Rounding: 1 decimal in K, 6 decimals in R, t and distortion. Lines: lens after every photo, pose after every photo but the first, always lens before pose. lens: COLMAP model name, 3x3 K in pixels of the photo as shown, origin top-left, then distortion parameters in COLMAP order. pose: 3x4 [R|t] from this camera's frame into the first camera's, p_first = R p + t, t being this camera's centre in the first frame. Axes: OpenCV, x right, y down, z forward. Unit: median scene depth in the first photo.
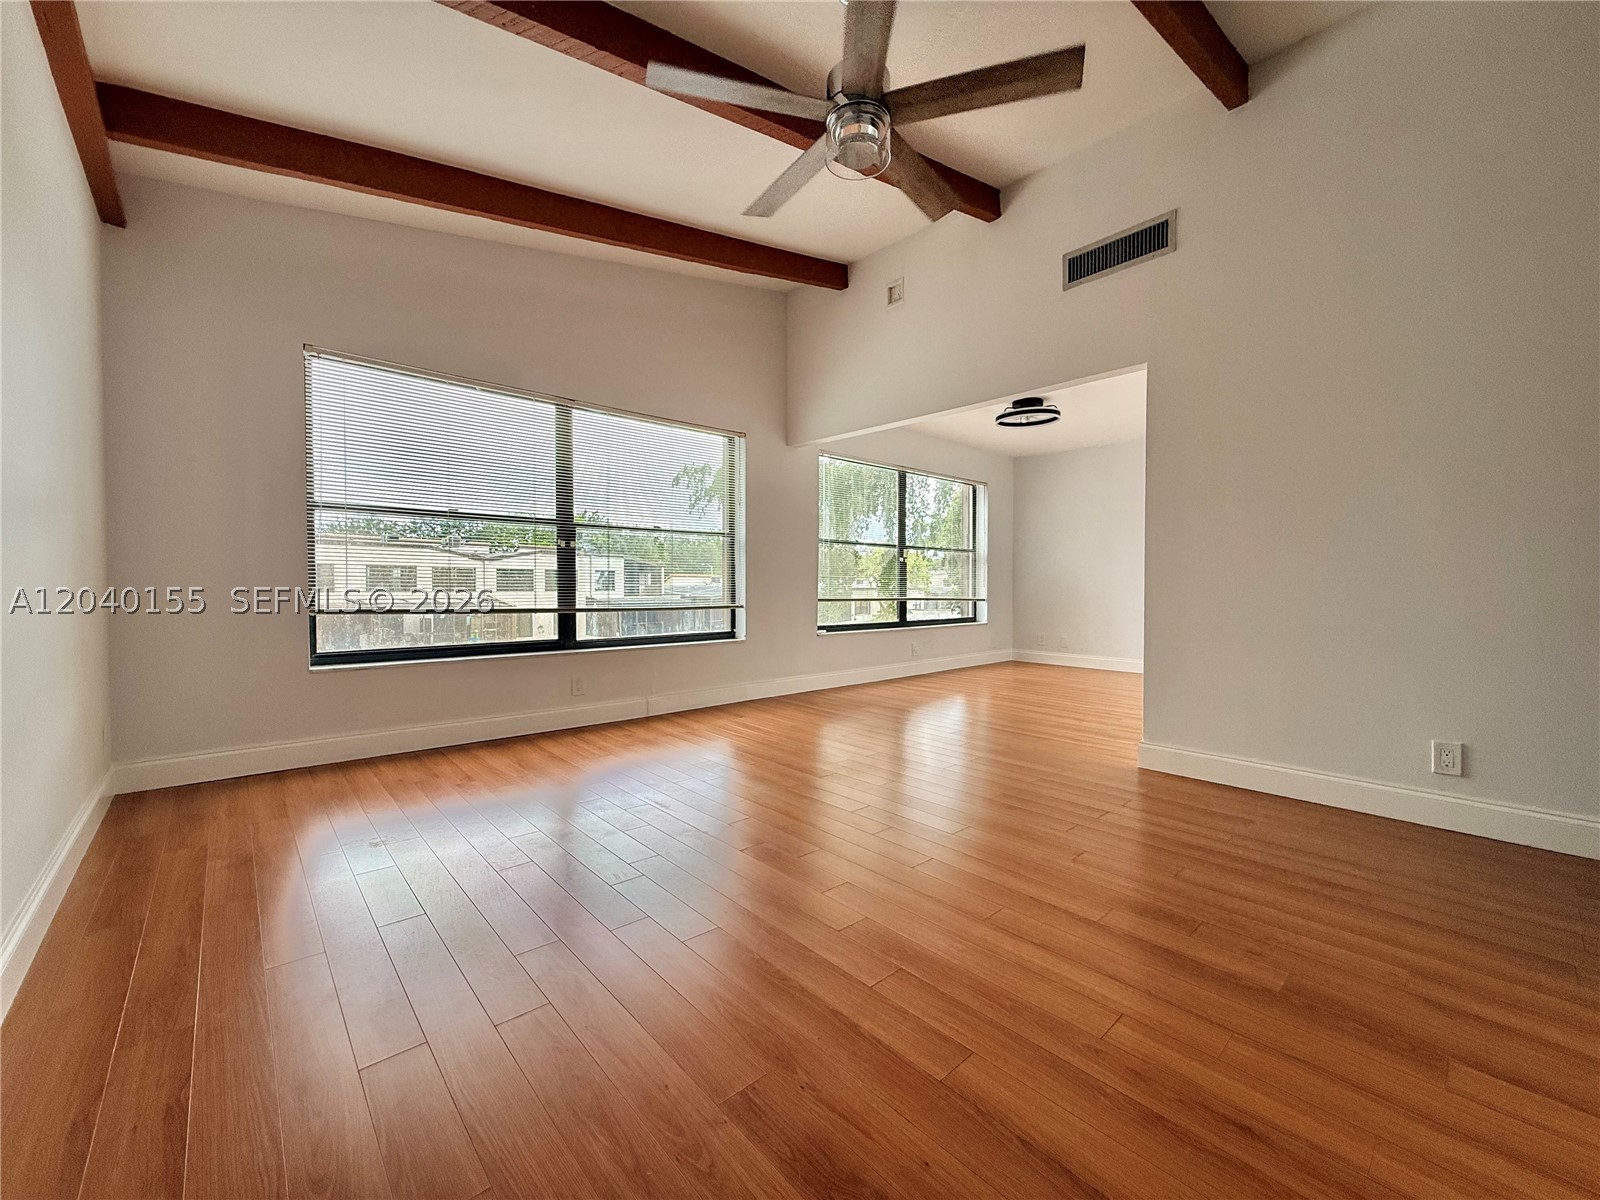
lens RADIAL K [[637.3, 0, 799.8], [0, 637.3, 599.9], [0, 0, 1]] dist [-0.004346, 0.001227]
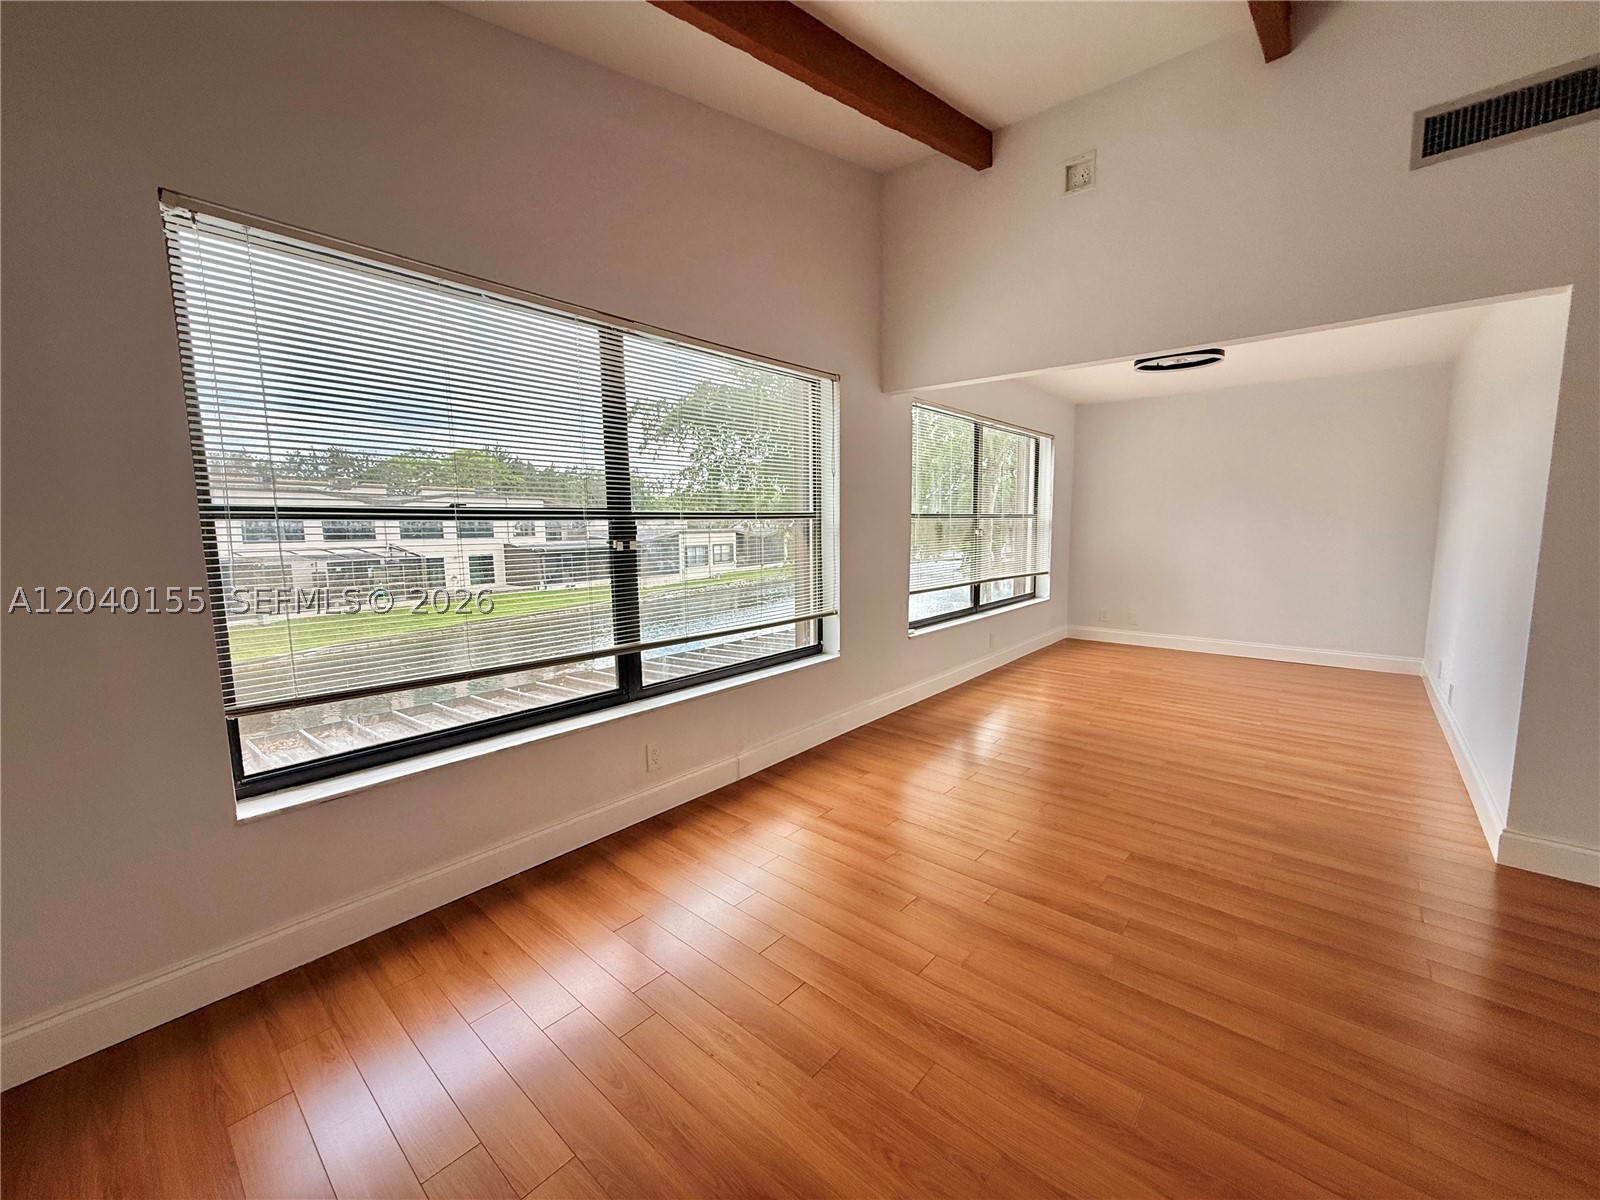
lens RADIAL K [[637.3, 0, 797.8], [0, 637.3, 600.6], [0, 0, 1]] dist [-0.004346, 0.001227]
pose [[0.992817, -0.025280, 0.116943, -0.247962], [0.013716, 0.995027, 0.098656, -0.087882], [-0.118855, -0.096343, 0.988226, 0.297285]]
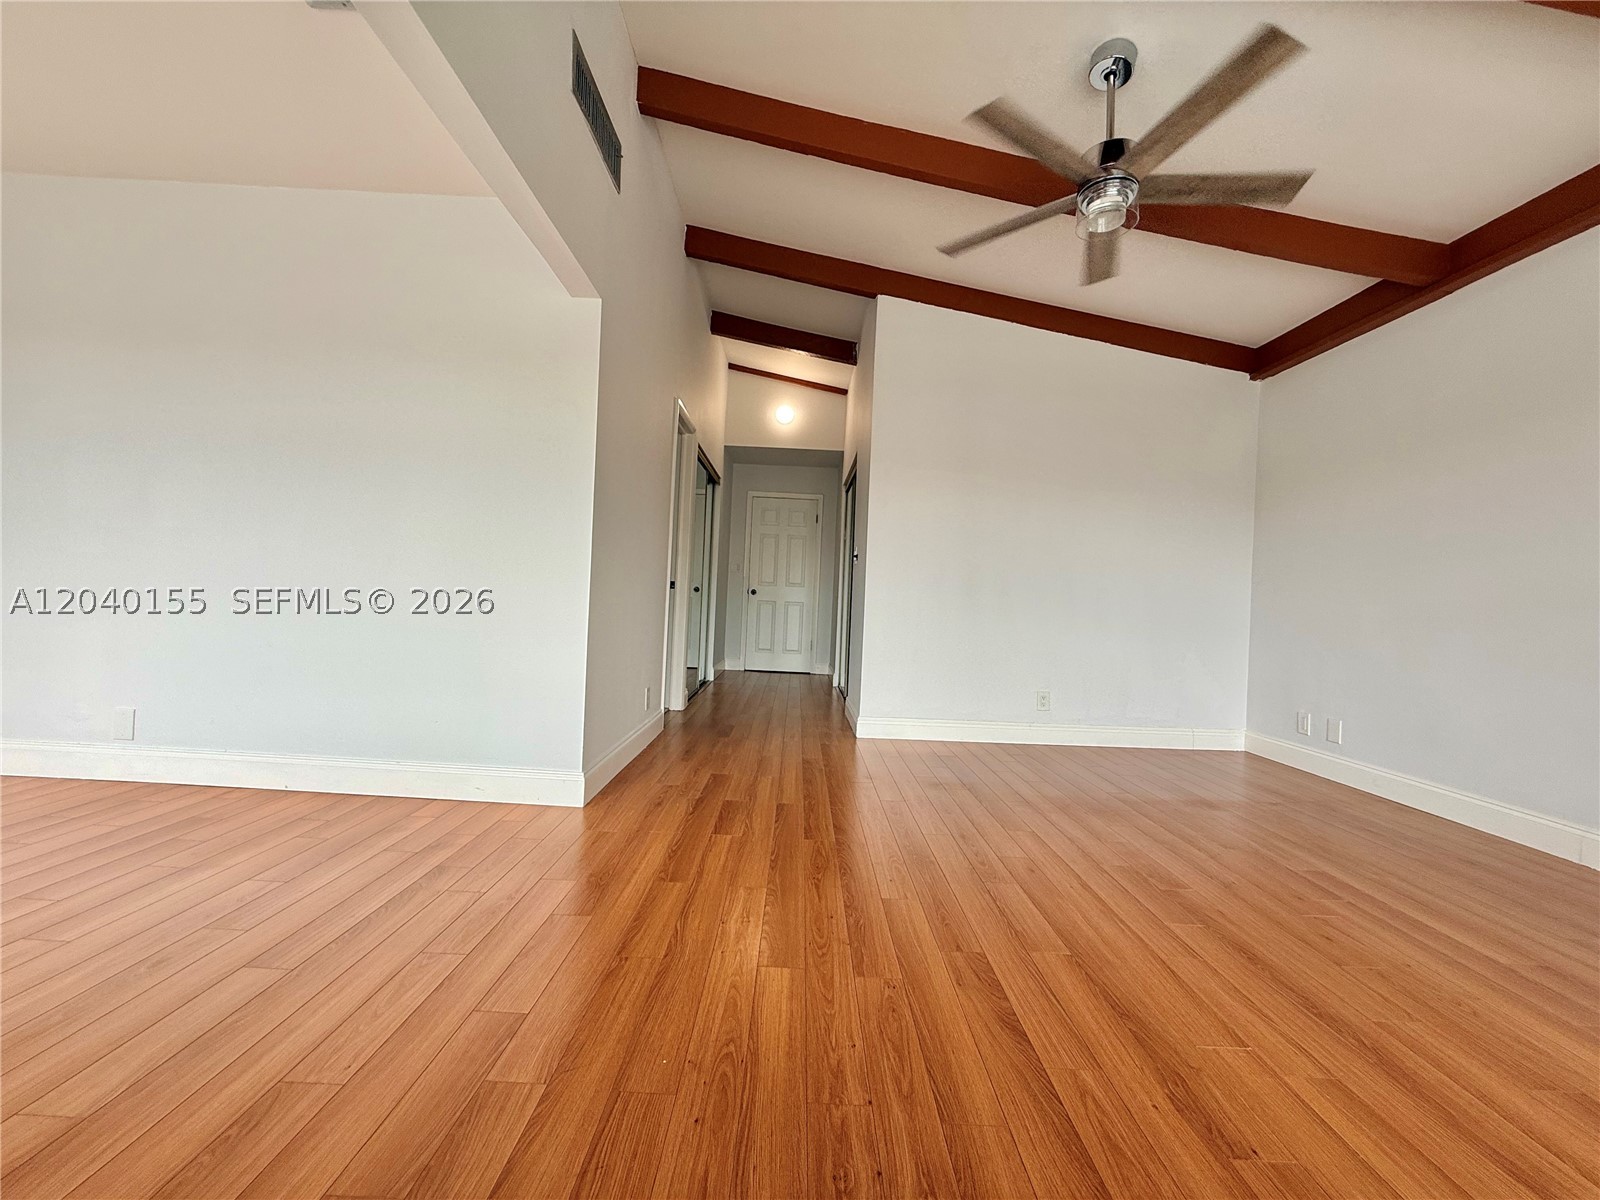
lens RADIAL K [[637.3, 0, 792.7], [0, 637.3, 601.2], [0, 0, 1]] dist [-0.004346, 0.001227]
pose [[-0.735380, -0.038756, 0.676546, -0.135837], [-0.033224, 0.999225, 0.021128, -0.014178], [-0.676840, -0.006941, -0.736097, 1.028751]]
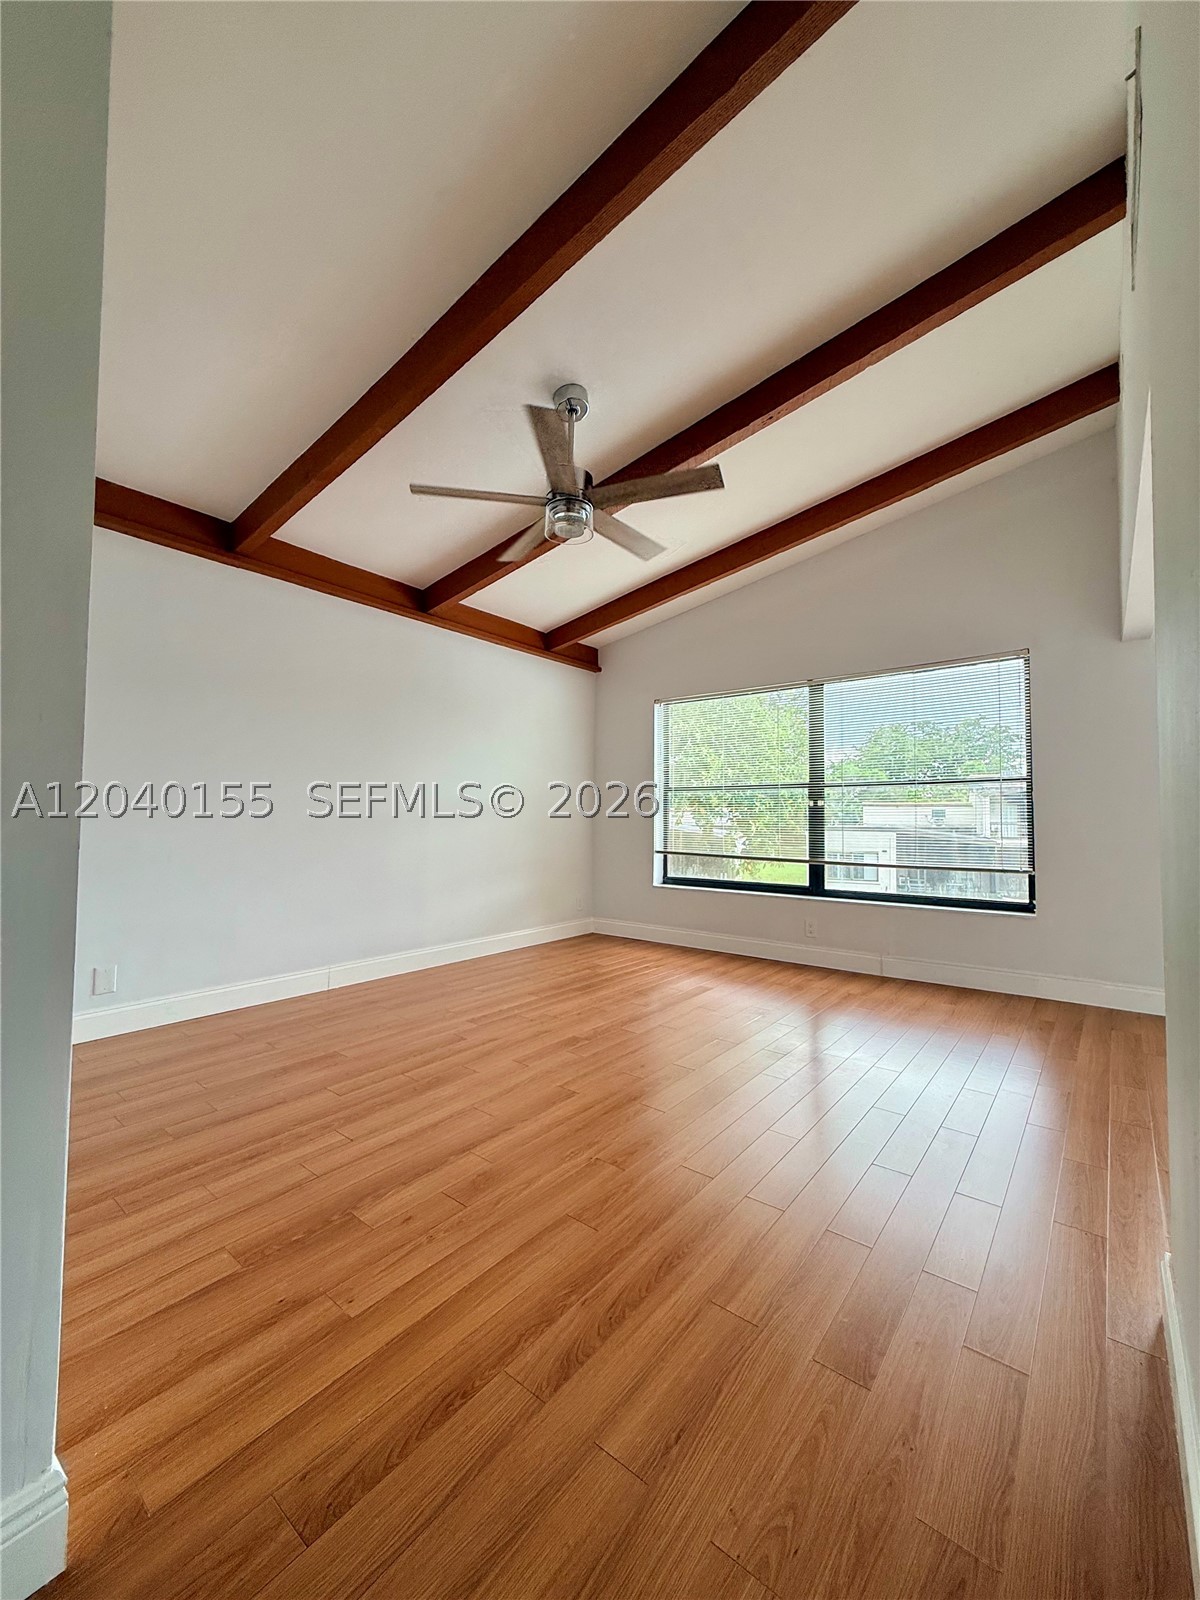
lens RADIAL K [[637.3, 0, 596.4], [0, 637.3, 795.6], [0, 0, 1]] dist [-0.004346, 0.001227]
pose [[0.154402, -0.038978, -0.987239, 0.659433], [-0.023560, 0.998792, -0.043118, -0.040477], [0.987727, 0.029917, 0.153297, 0.404725]]
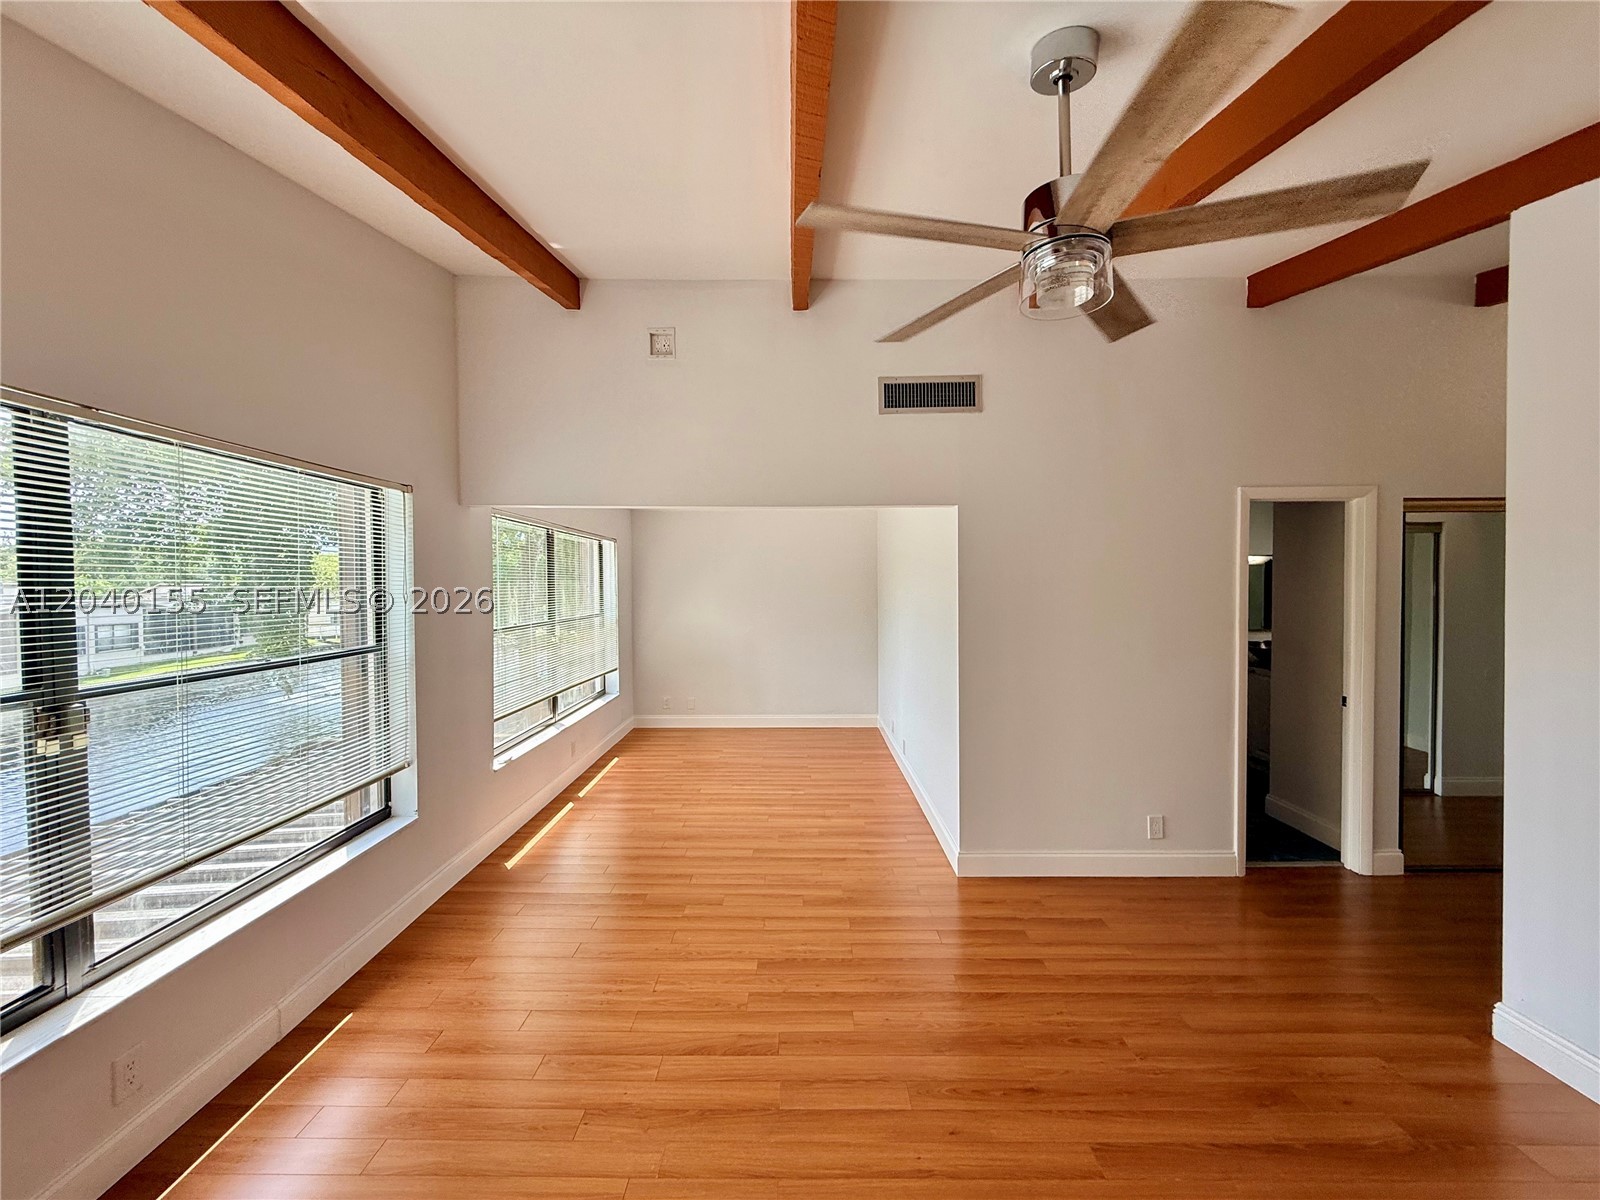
lens RADIAL K [[637.3, 0, 799.9], [0, 637.3, 599.9], [0, 0, 1]] dist [-0.004346, 0.001227]
pose [[0.674486, -0.020850, 0.737993, -0.321814], [0.022929, 0.999711, 0.007288, -0.163479], [-0.737932, 0.012005, 0.674769, 0.338018]]
